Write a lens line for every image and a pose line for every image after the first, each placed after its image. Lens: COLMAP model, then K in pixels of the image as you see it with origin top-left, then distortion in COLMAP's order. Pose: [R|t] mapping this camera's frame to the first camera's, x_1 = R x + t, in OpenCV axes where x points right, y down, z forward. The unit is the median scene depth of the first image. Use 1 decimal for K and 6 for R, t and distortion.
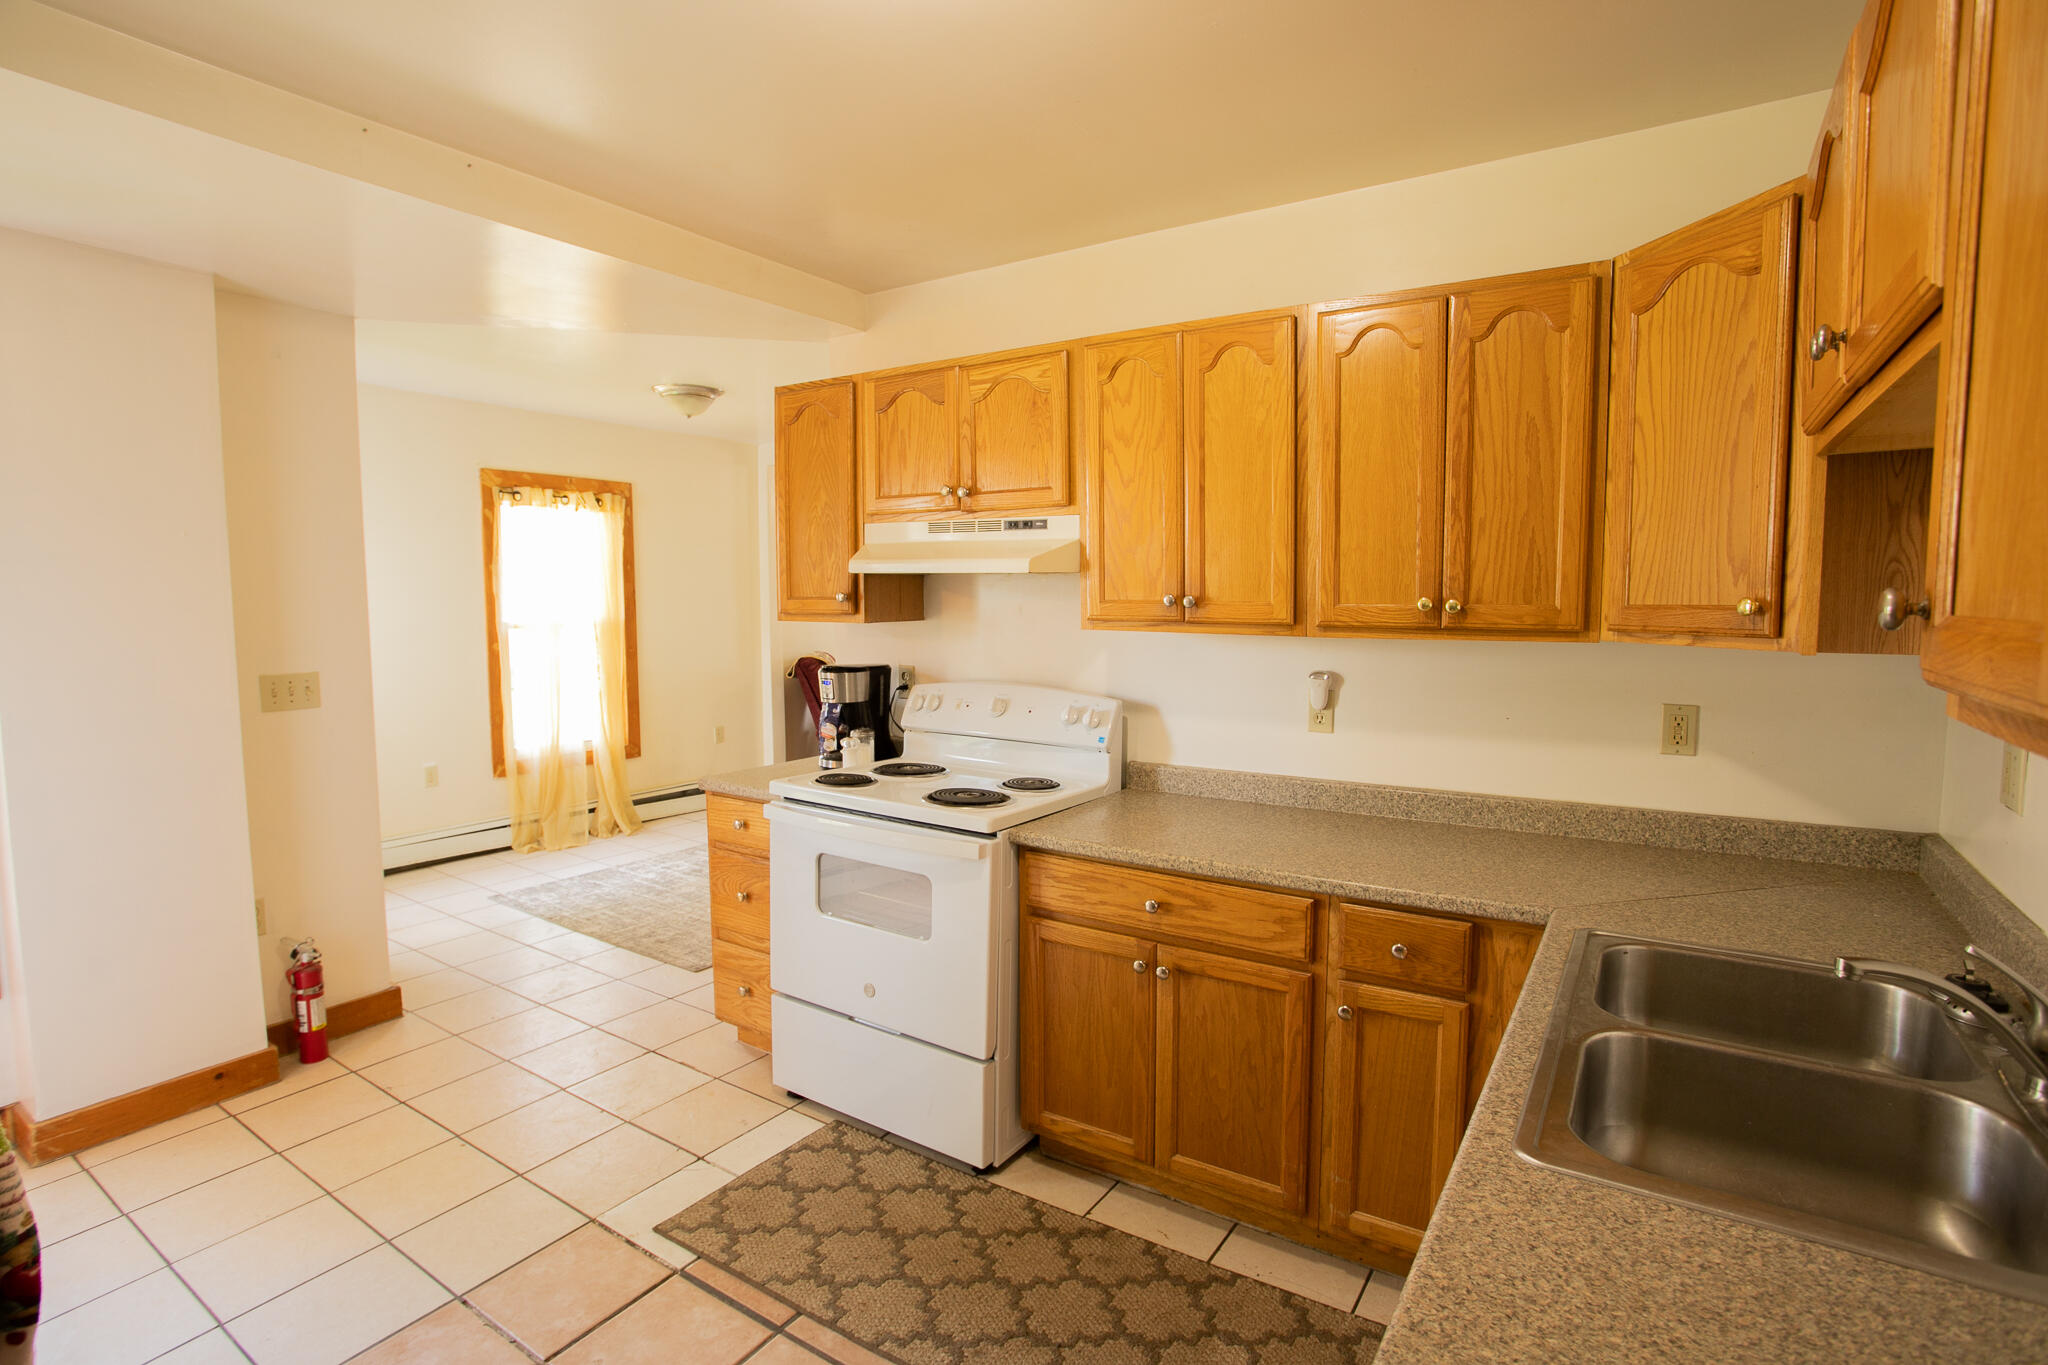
lens RADIAL K [[1004.5, 0, 1021.8], [0, 1004.5, 677.8], [0, 0, 1]] dist [-0.082989, 0.041861]
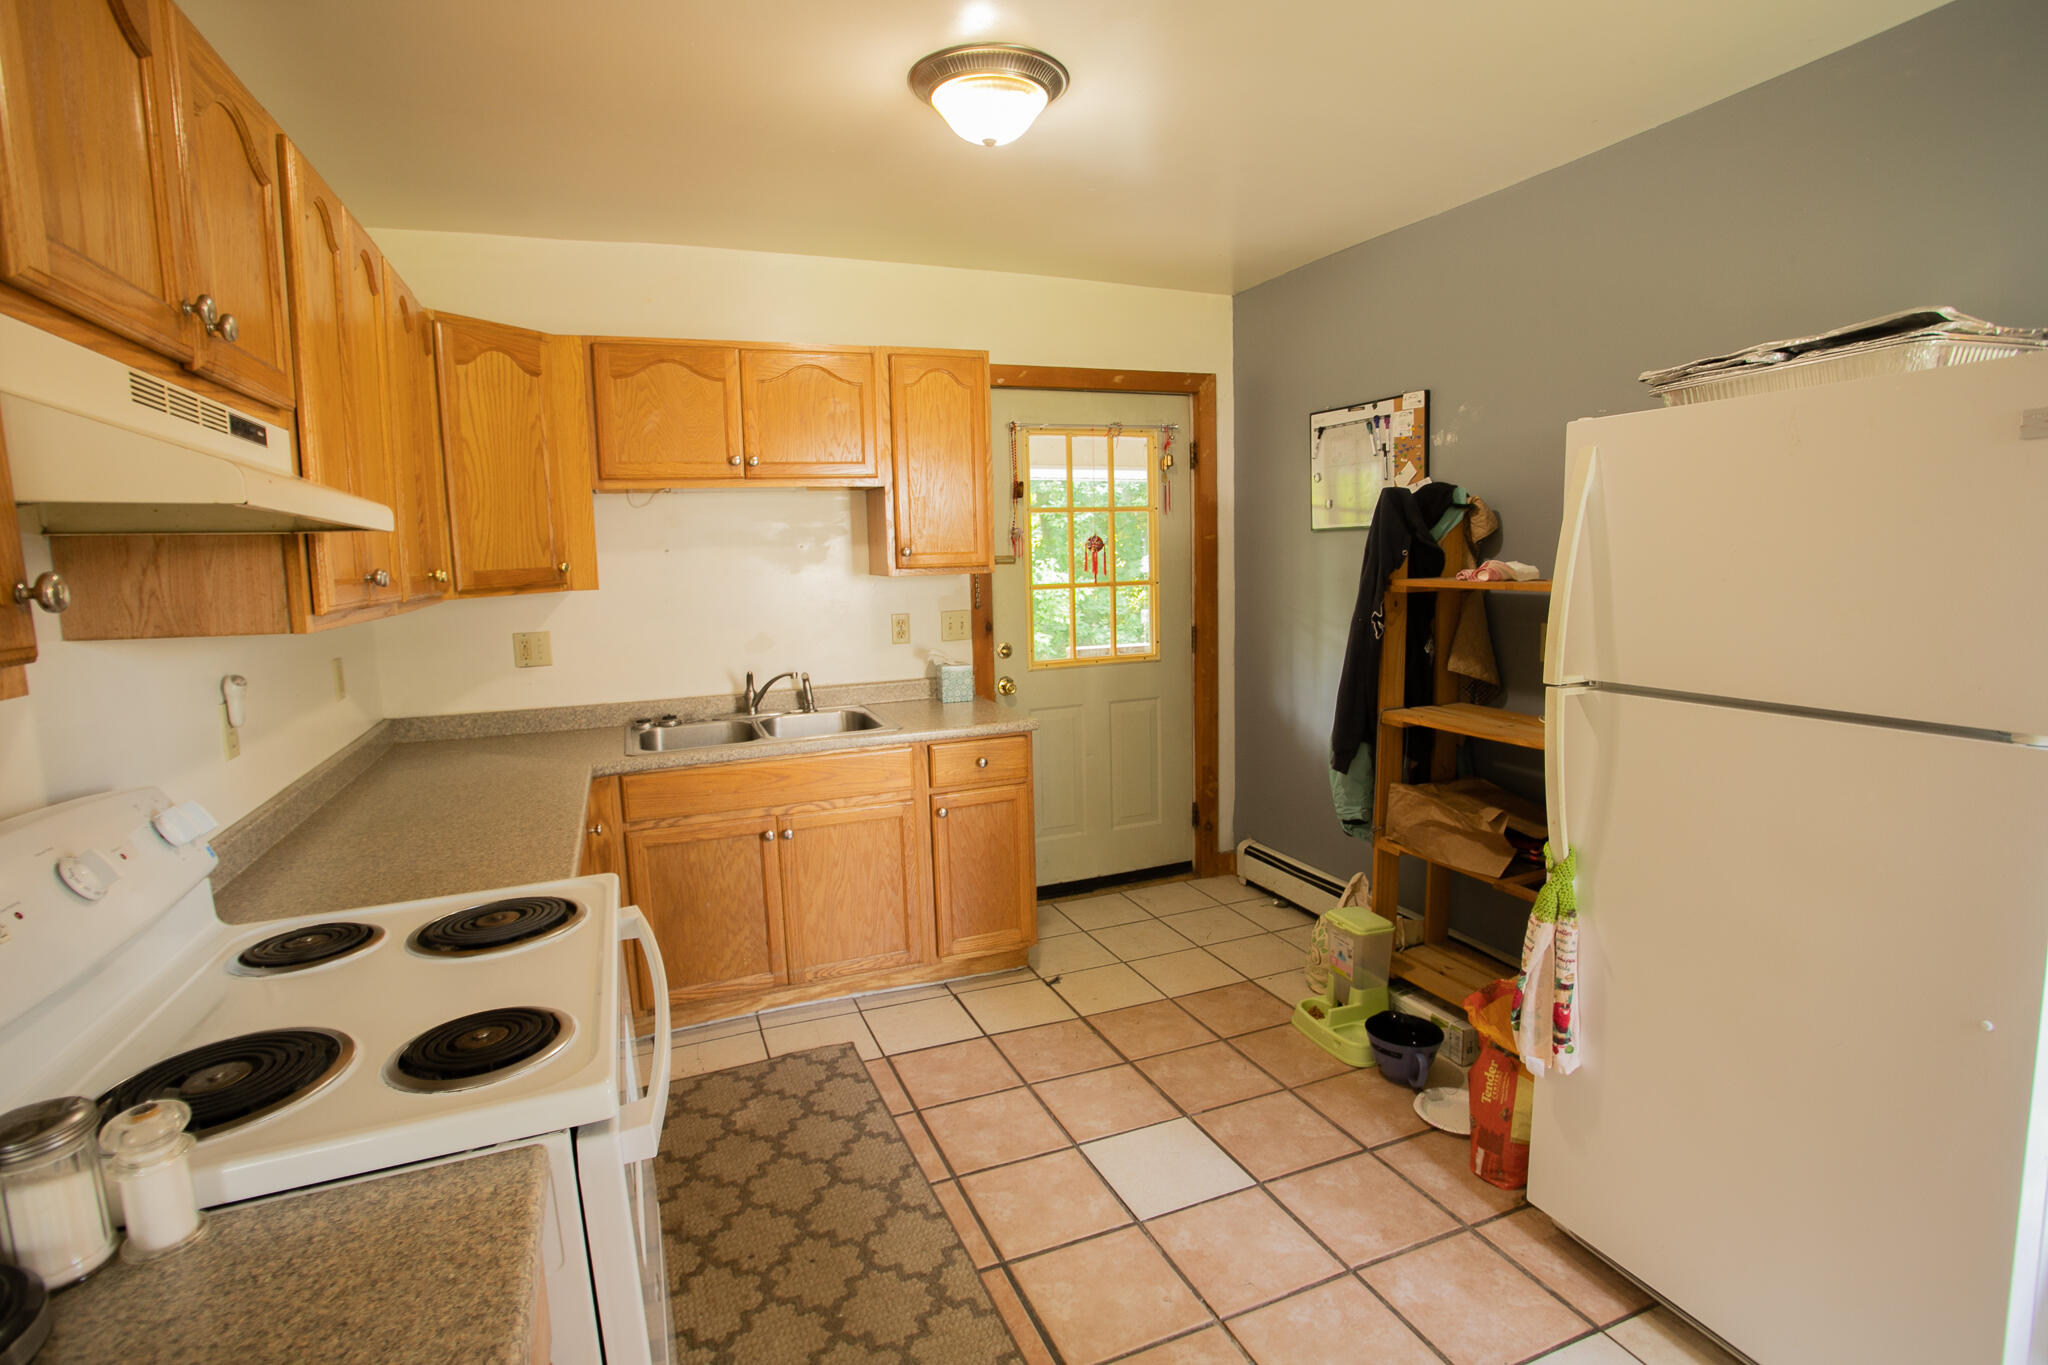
lens RADIAL K [[1004.5, 0, 1021.8], [0, 1004.5, 677.8], [0, 0, 1]] dist [-0.082989, 0.041861]
pose [[-0.824265, -0.051223, 0.563883, -0.806790], [0.078924, 0.975783, 0.204008, -0.145873], [-0.560677, 0.212661, -0.800261, 1.662020]]
